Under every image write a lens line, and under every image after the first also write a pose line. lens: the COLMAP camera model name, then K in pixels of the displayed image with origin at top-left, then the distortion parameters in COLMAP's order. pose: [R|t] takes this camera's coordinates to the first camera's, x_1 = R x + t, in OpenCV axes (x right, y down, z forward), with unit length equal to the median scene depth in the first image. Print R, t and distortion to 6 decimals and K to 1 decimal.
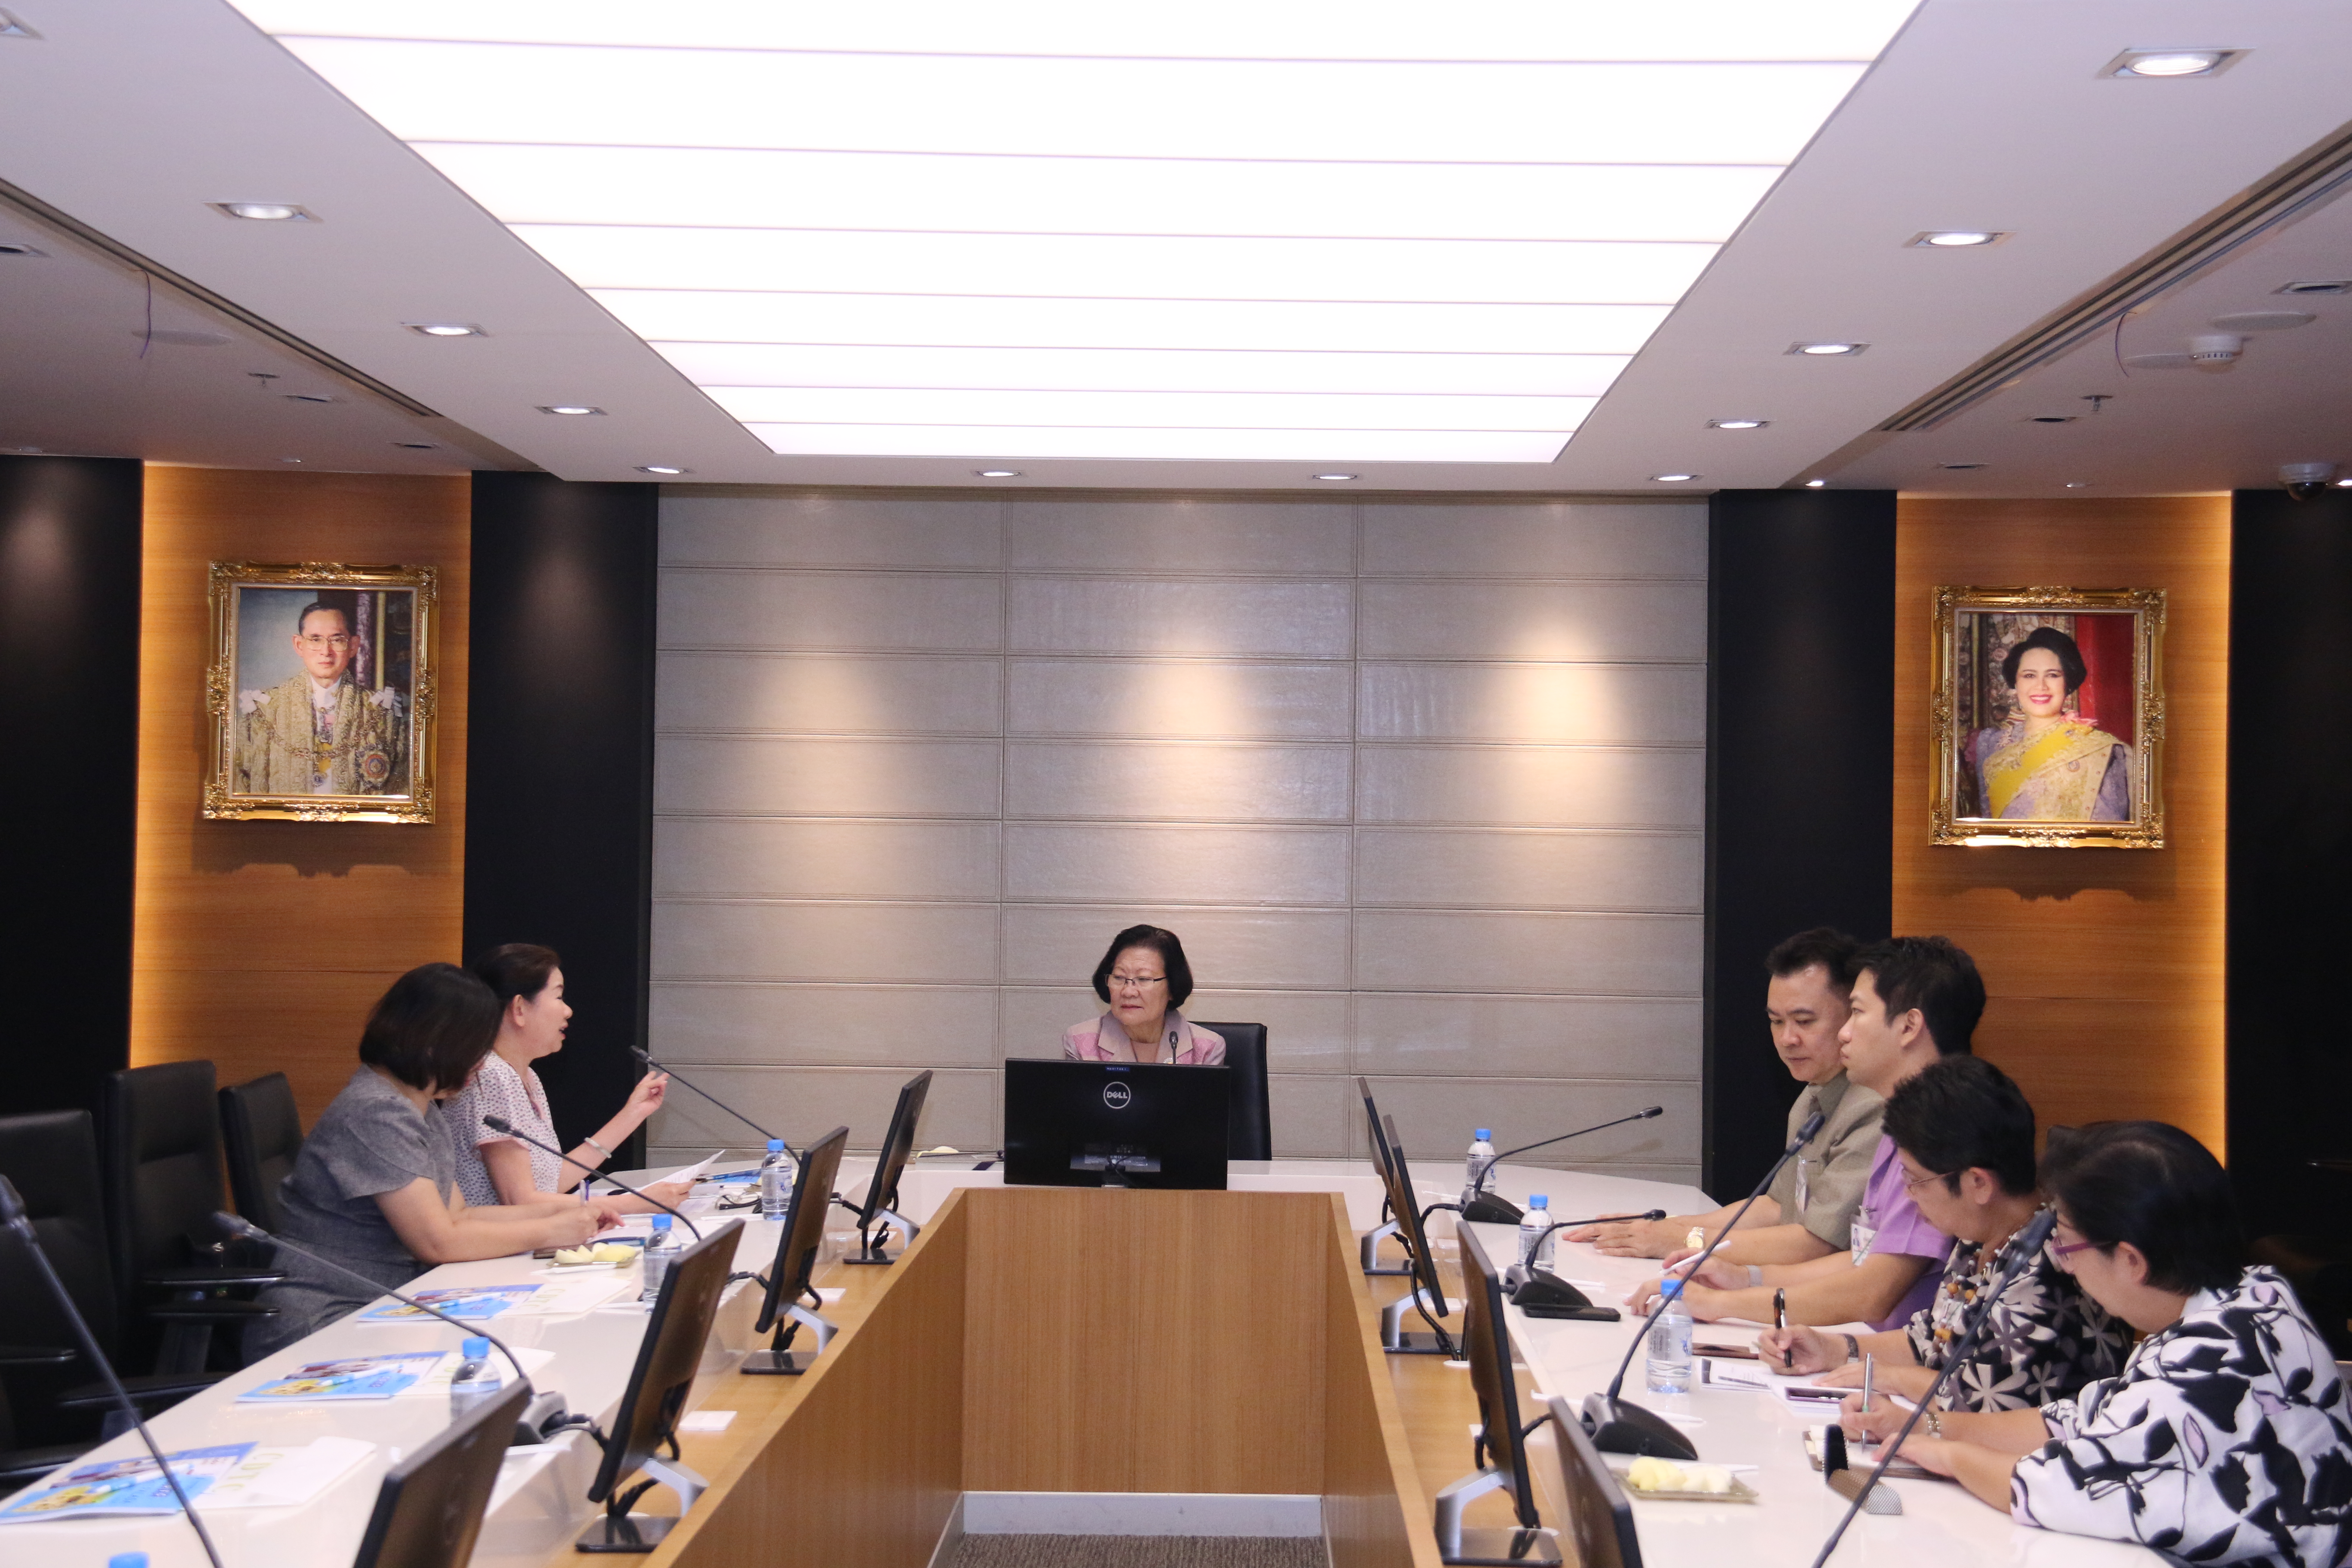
lens RADIAL K [[3335.5, 0, 1176.0], [0, 3335.5, 784.0], [0, 0, 1]] dist [0.074177, 0.004430]
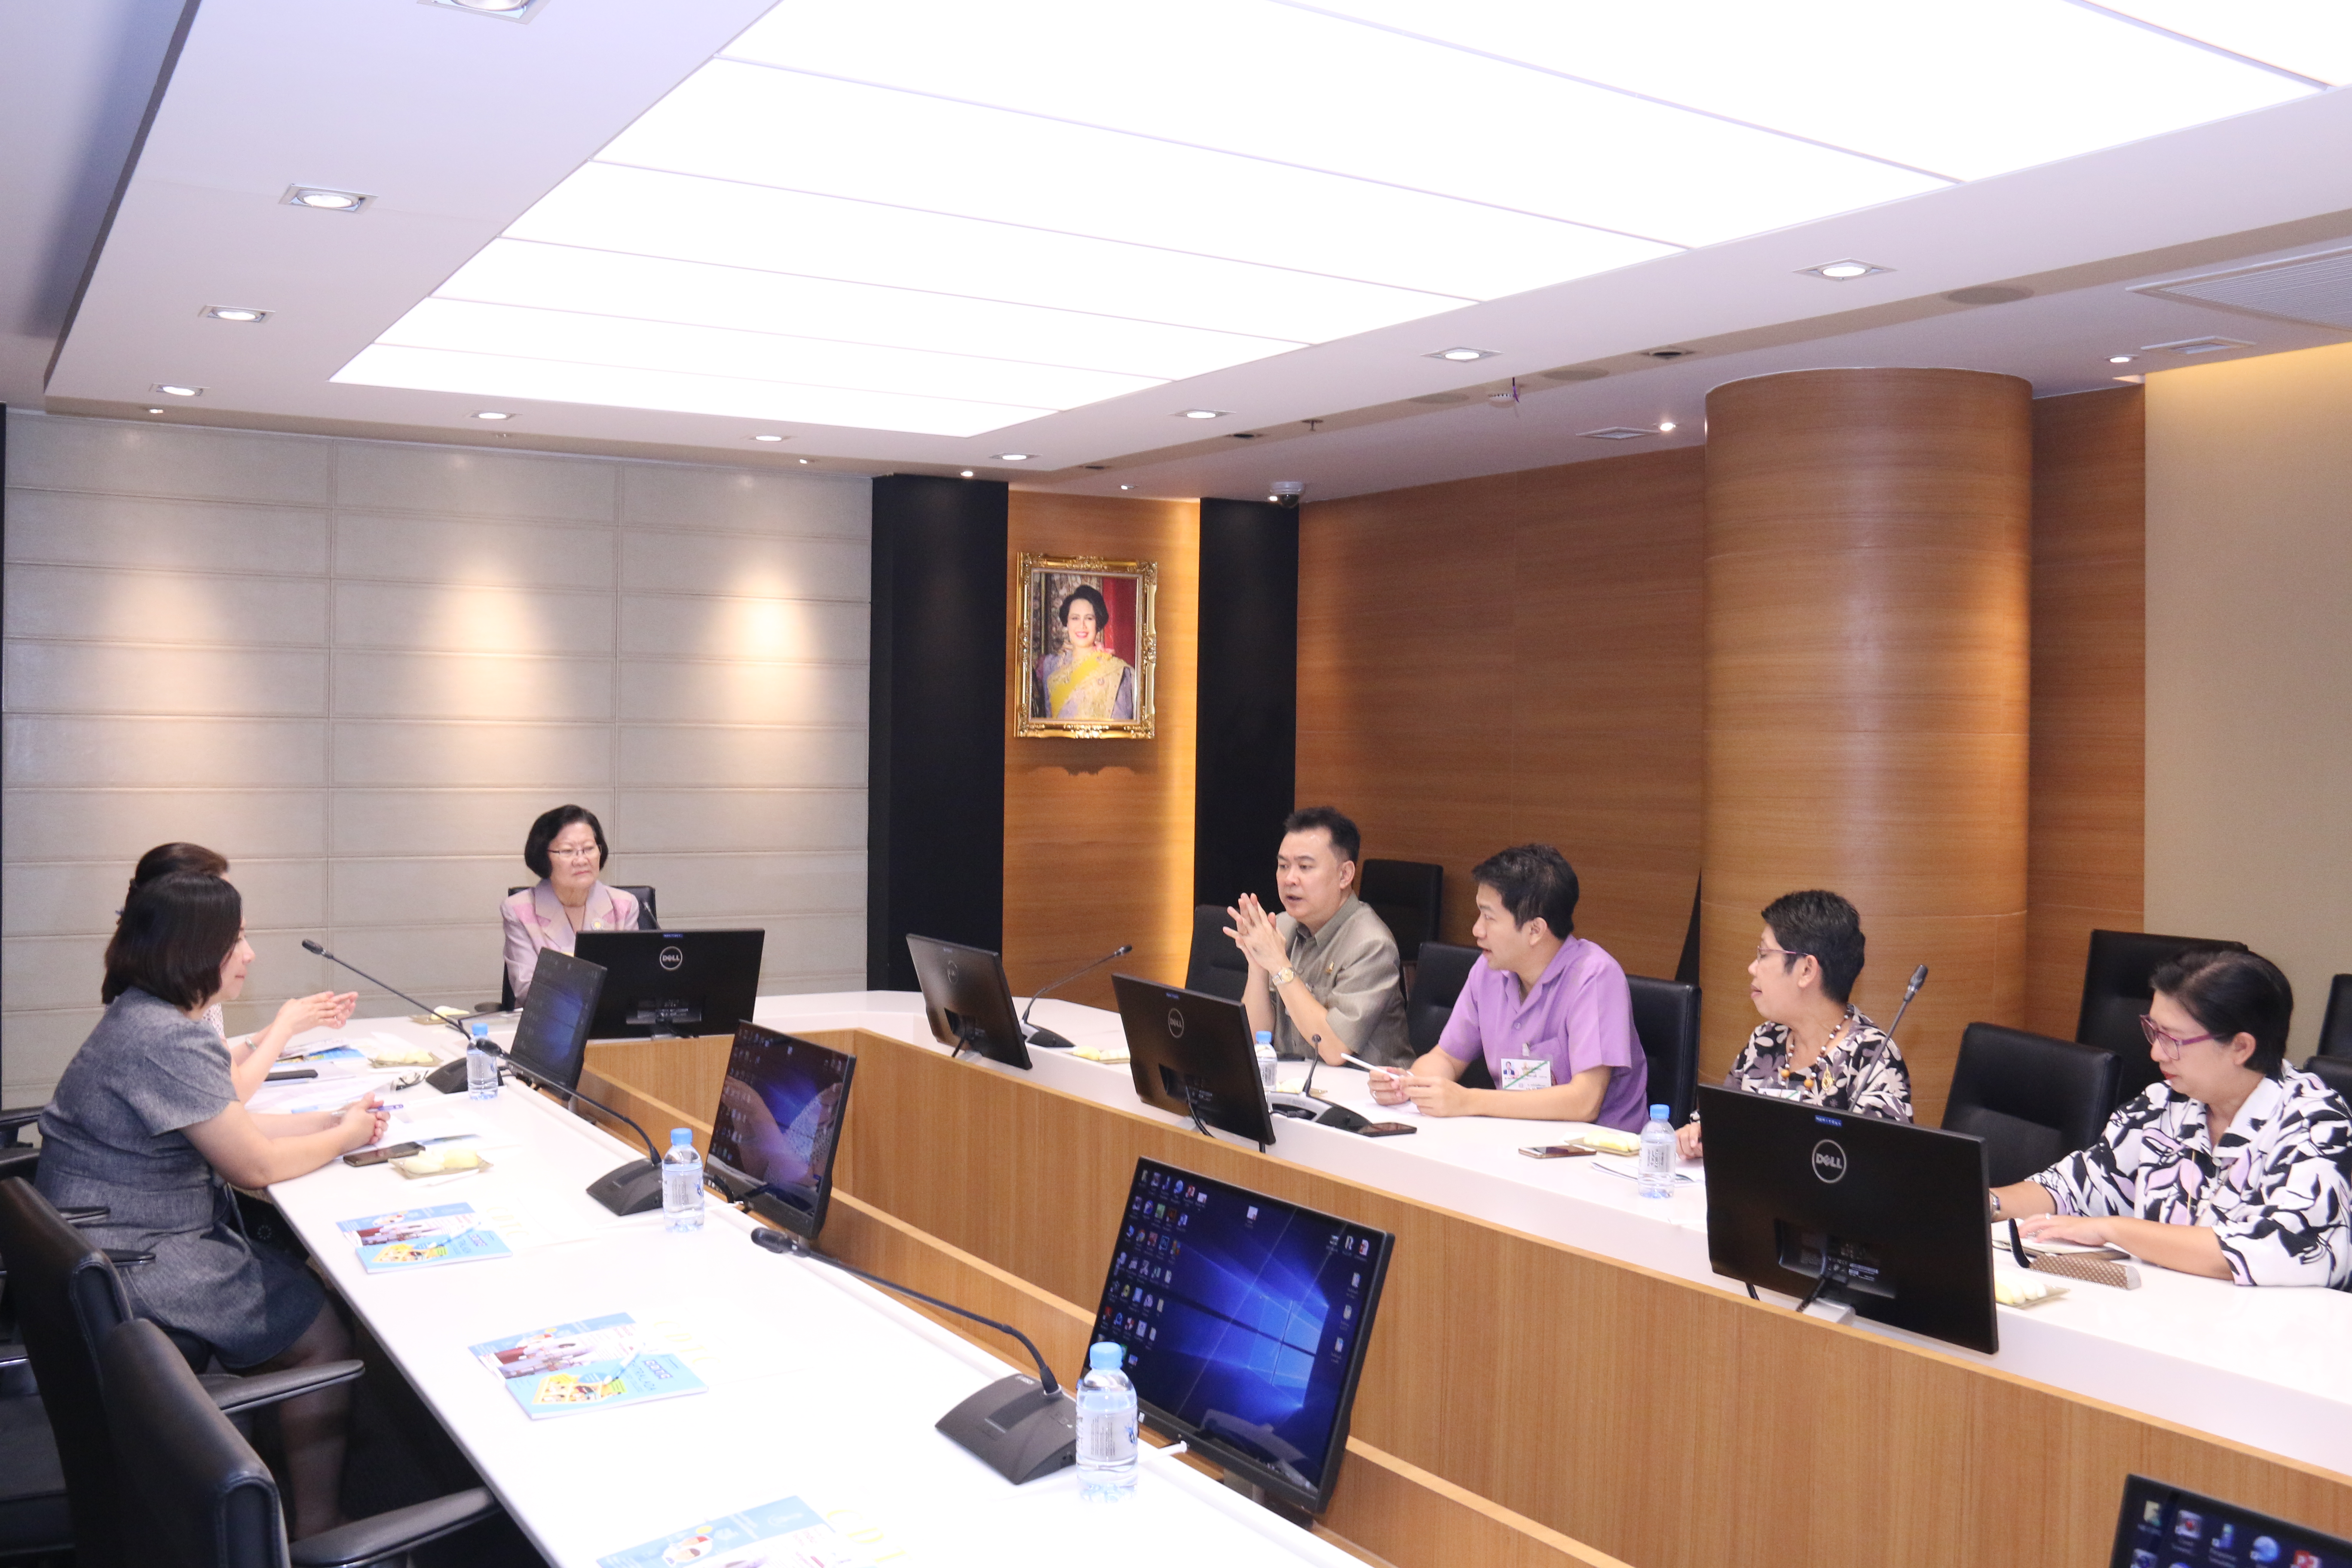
lens RADIAL K [[1972.3, 0, 1076.9], [0, 1972.3, 752.0], [0, 0, 1]] dist [-0.259791, 0.372035]
pose [[0.834518, -0.006778, 0.550939, -0.207428], [-0.006008, 0.999753, 0.021399, 0.006766], [-0.550948, -0.021168, 0.834271, 0.294239]]
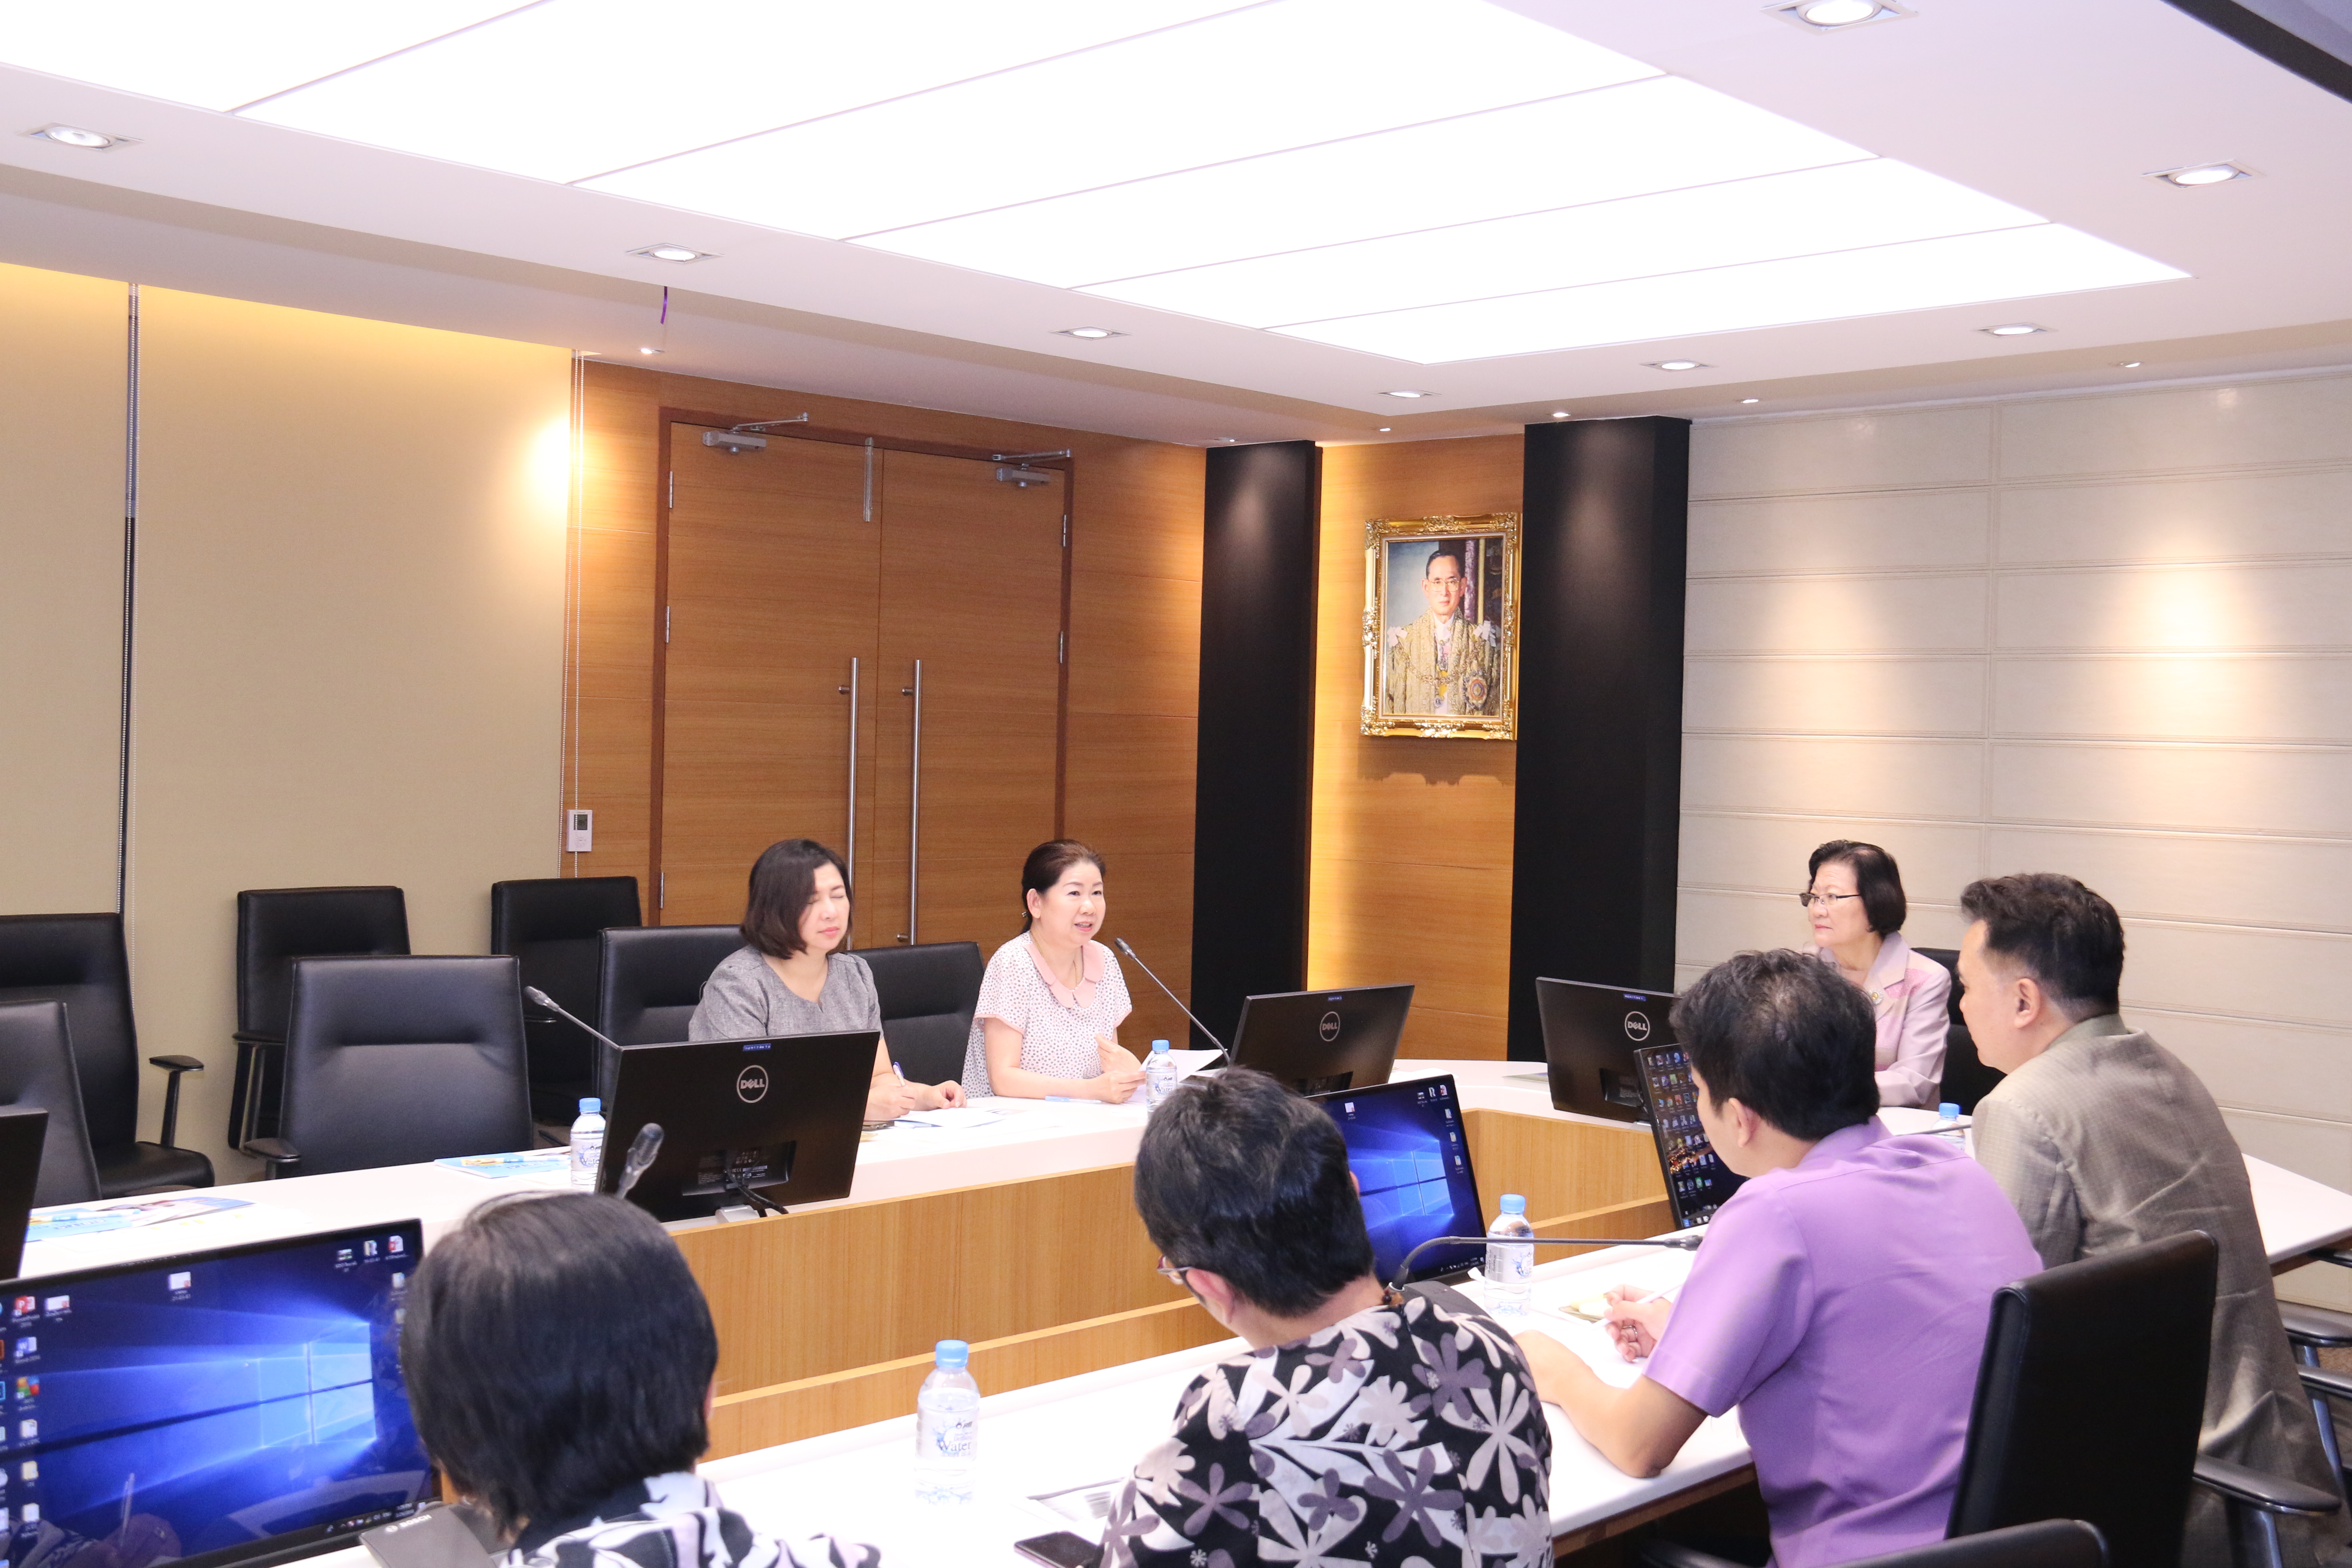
lens RADIAL K [[2422.6, 0, 1176.0], [0, 2422.6, 784.0], [0, 0, 1]] dist [-0.010198, -0.007917]
pose [[0.734703, 0.016975, -0.678176, 0.258138], [-0.003621, 0.999771, 0.021101, 0.010126], [0.678379, -0.013047, 0.734596, 0.324641]]
